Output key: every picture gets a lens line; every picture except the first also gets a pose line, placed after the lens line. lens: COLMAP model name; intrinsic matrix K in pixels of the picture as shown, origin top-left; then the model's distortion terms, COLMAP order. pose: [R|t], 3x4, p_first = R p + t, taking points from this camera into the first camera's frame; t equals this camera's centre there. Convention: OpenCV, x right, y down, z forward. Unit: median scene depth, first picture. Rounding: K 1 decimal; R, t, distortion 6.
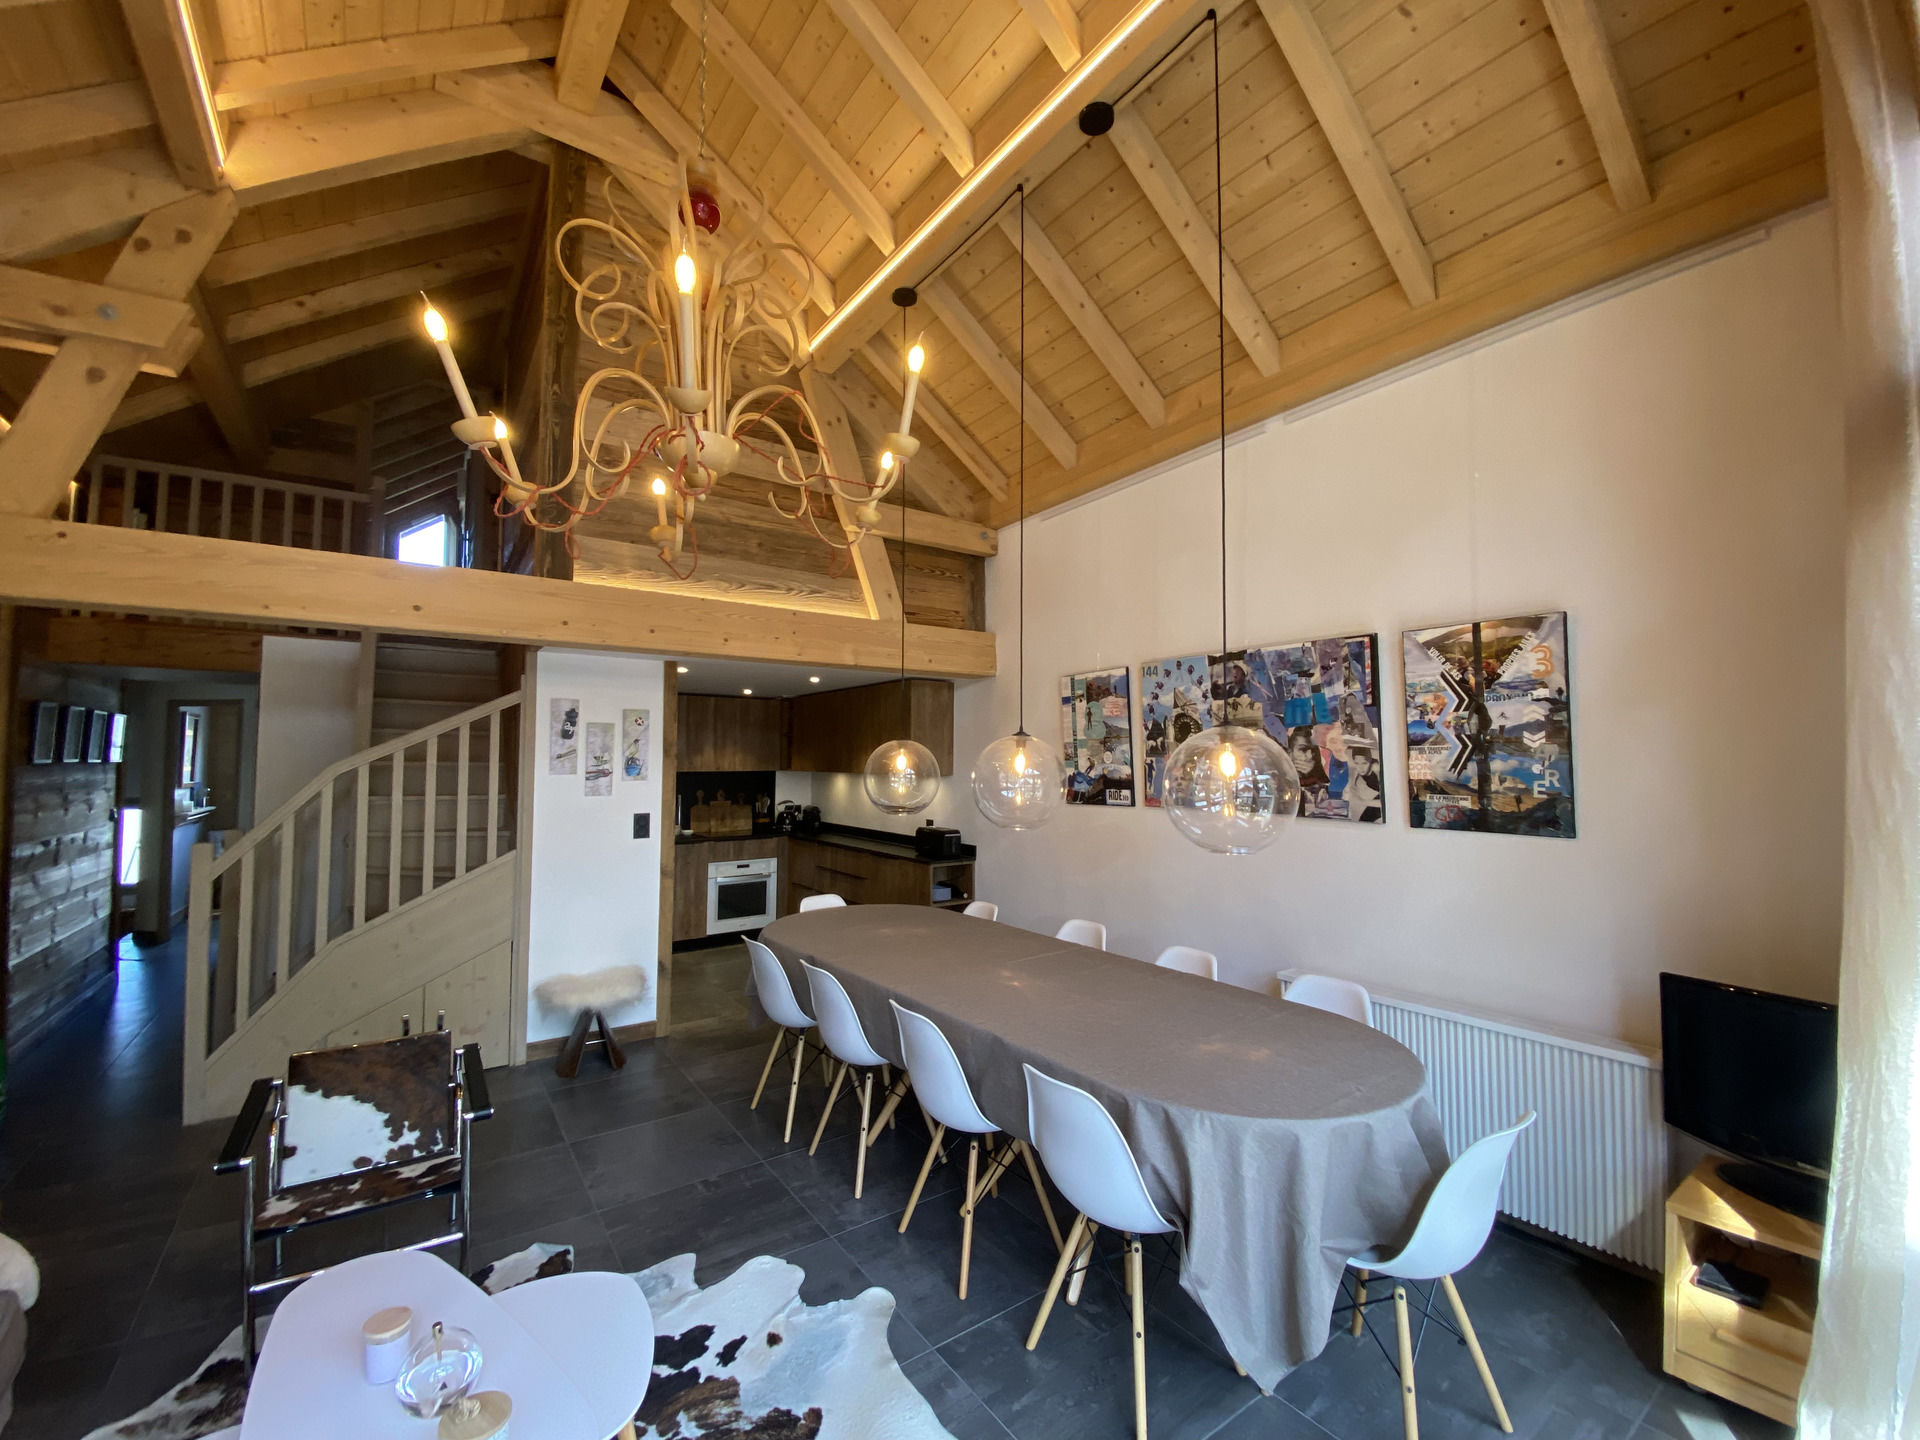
lens RADIAL K [[774.7, 0, 953.9], [0, 774.7, 719.5], [0, 0, 1]] dist [-0.000524, -0.012008]
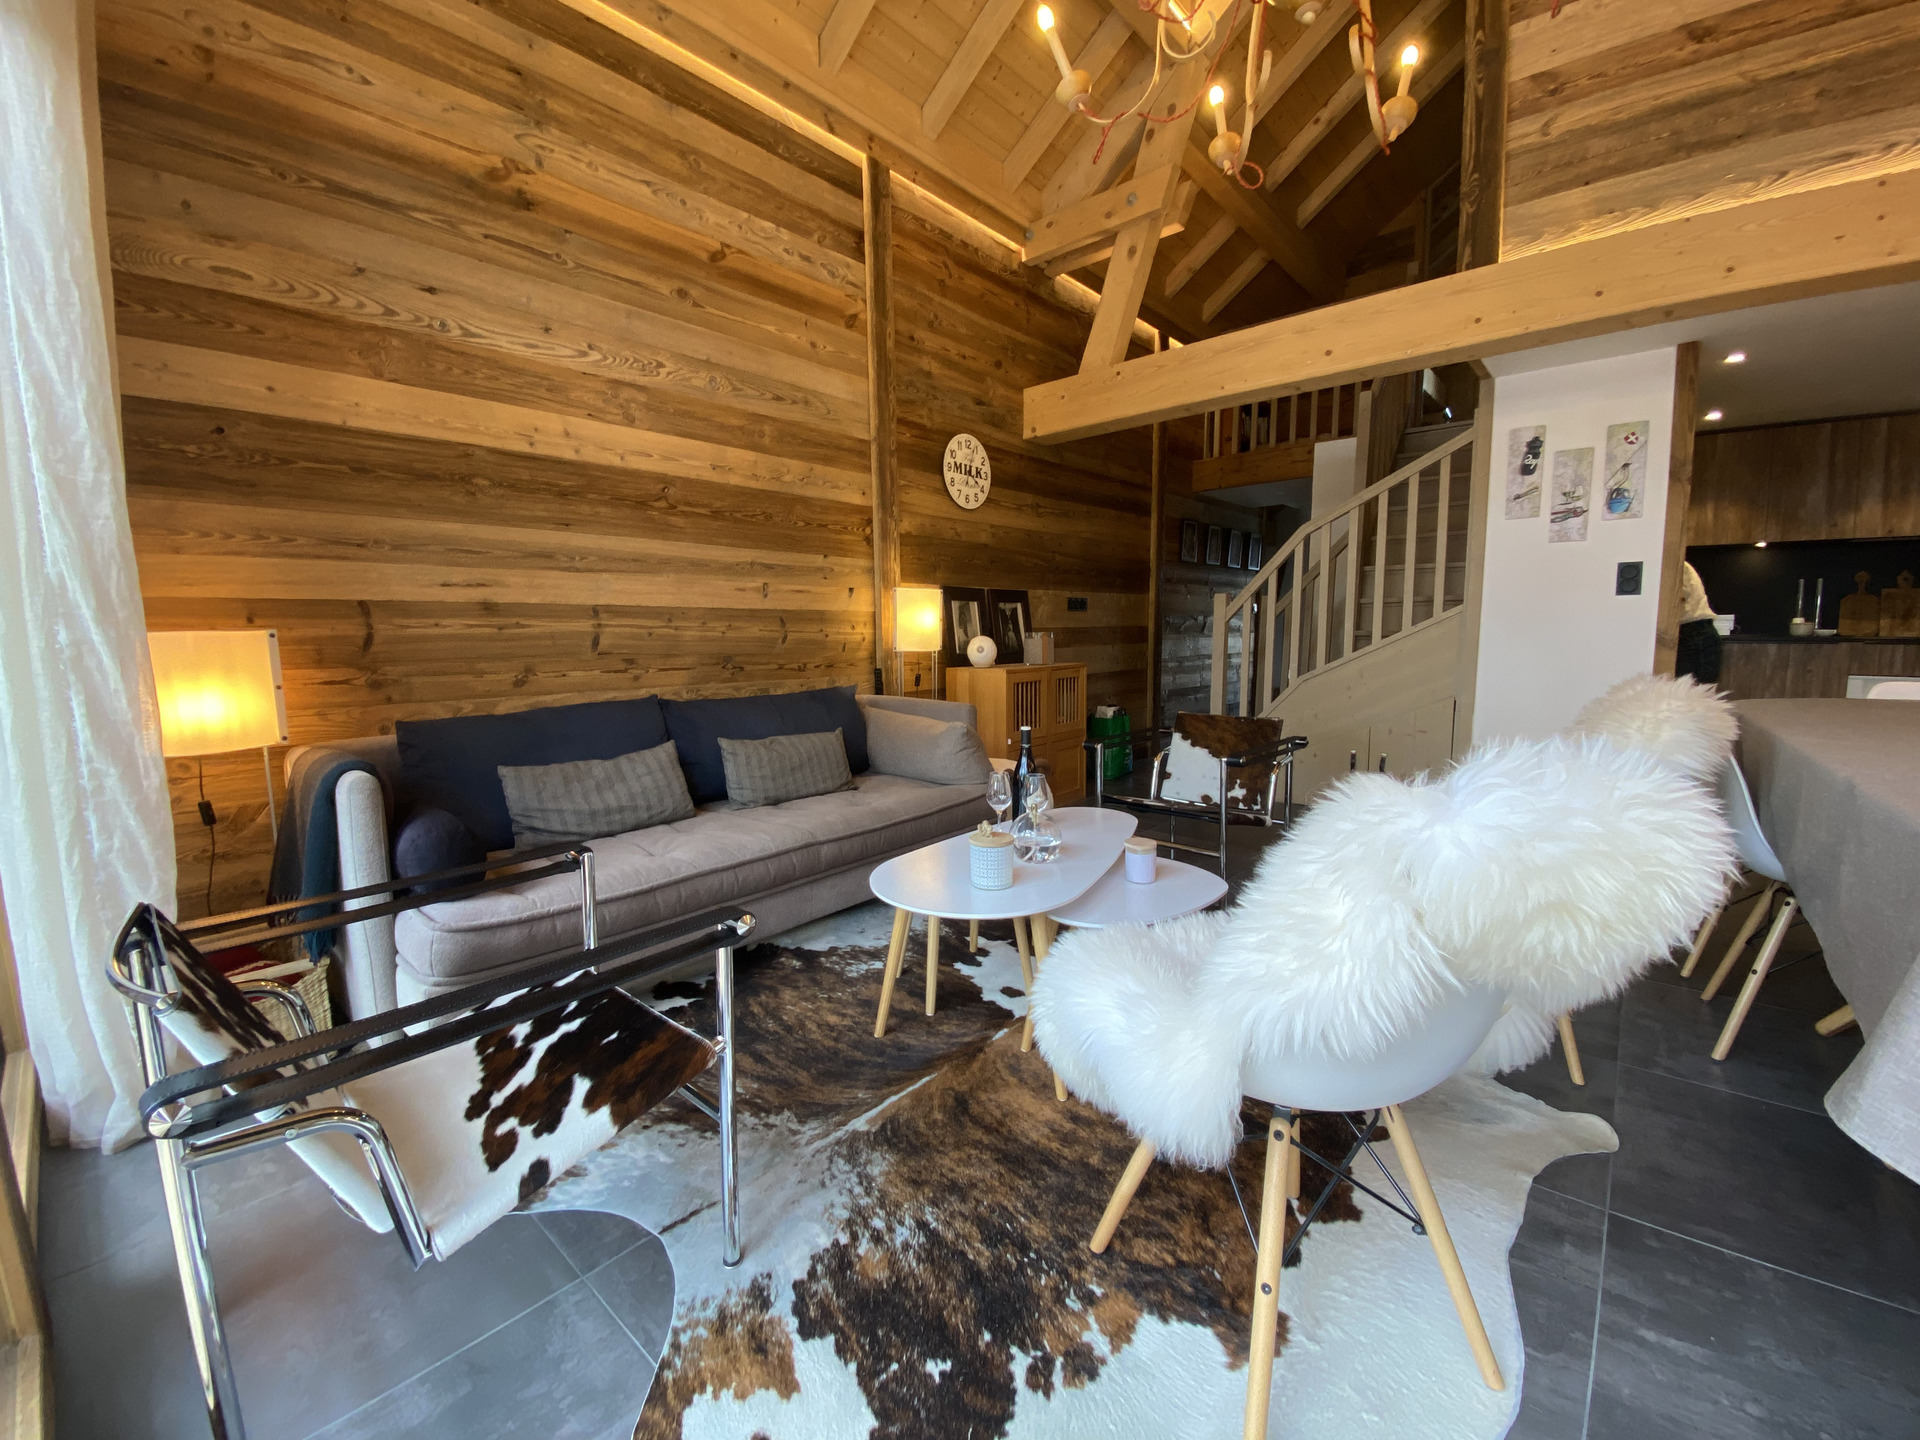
lens RADIAL K [[774.7, 0, 953.9], [0, 774.7, 719.5], [0, 0, 1]] dist [-0.000524, -0.012008]
pose [[0.234421, 0.111313, -0.965741, 0.198812], [0.062614, 0.989631, 0.129265, 0.141967], [0.970117, -0.090771, 0.225020, 0.175917]]
